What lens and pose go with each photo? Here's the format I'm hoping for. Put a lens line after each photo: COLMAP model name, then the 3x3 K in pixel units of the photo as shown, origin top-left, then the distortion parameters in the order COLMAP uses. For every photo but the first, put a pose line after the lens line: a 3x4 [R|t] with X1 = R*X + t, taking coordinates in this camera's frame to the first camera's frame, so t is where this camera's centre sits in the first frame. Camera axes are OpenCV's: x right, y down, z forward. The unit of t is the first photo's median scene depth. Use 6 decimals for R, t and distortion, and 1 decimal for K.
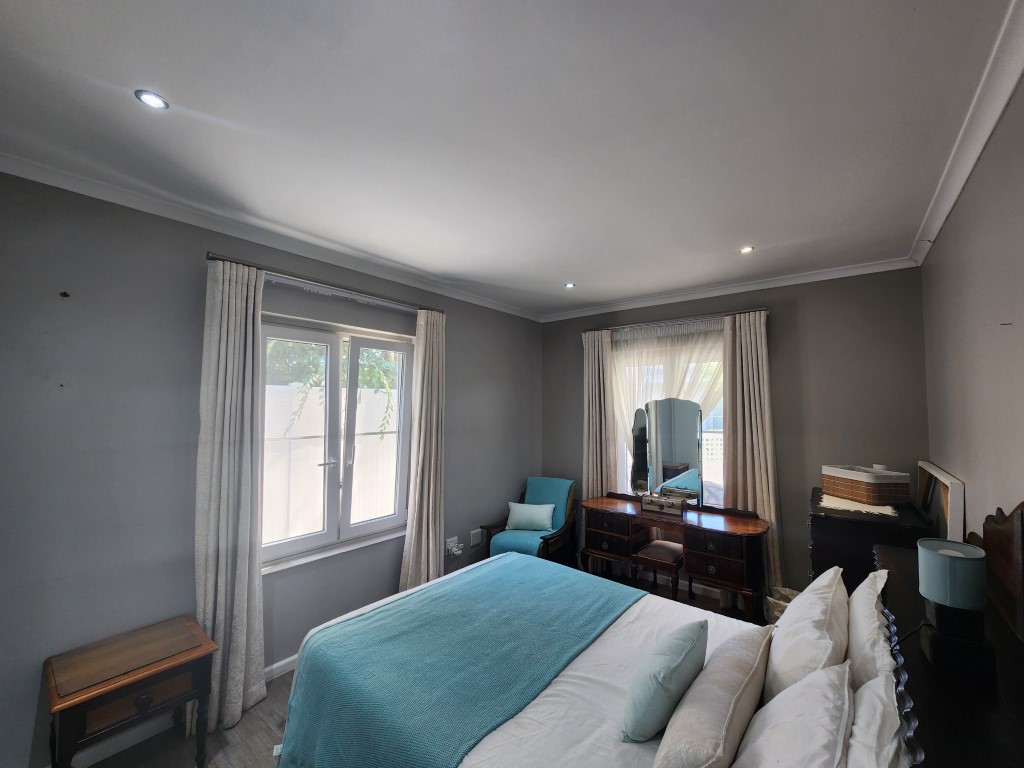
lens RADIAL K [[416.0, 0, 513.1], [0, 416.0, 390.5], [0, 0, 1]] dist [-0.000513, -0.000443]
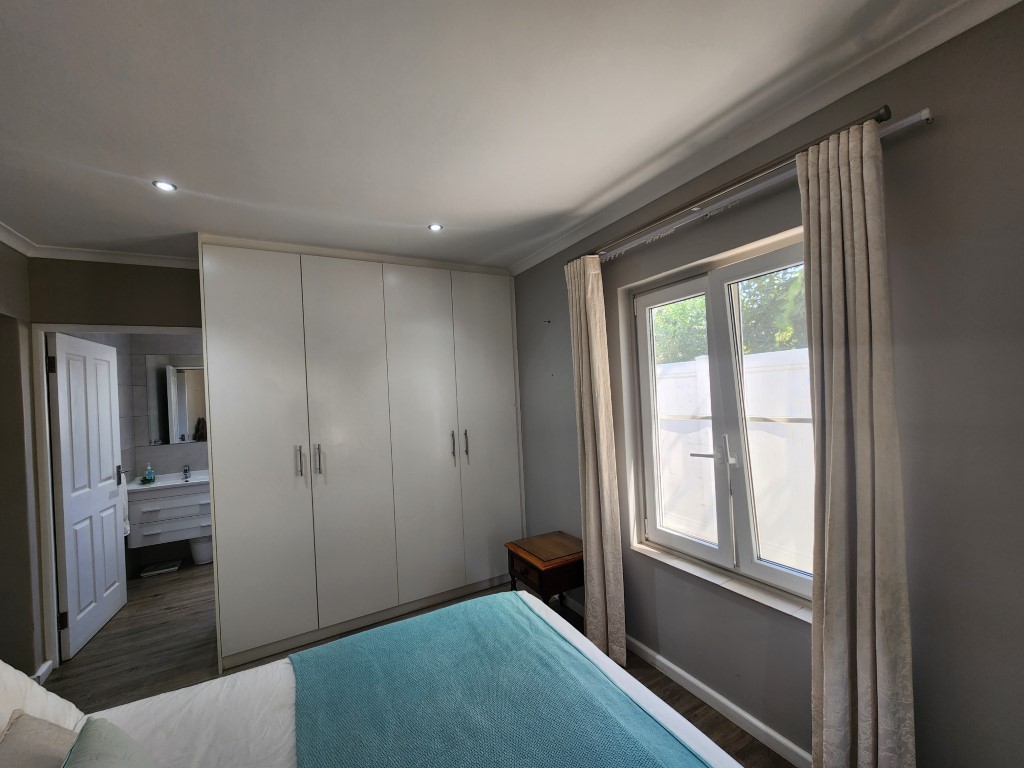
lens RADIAL K [[416.0, 0, 513.1], [0, 416.0, 390.5], [0, 0, 1]] dist [-0.000513, -0.000443]
pose [[-0.371492, 0.008019, -0.928402, 0.368604], [0.084656, 0.996090, -0.025271, 0.052824], [0.924569, -0.087983, -0.370718, 0.979039]]
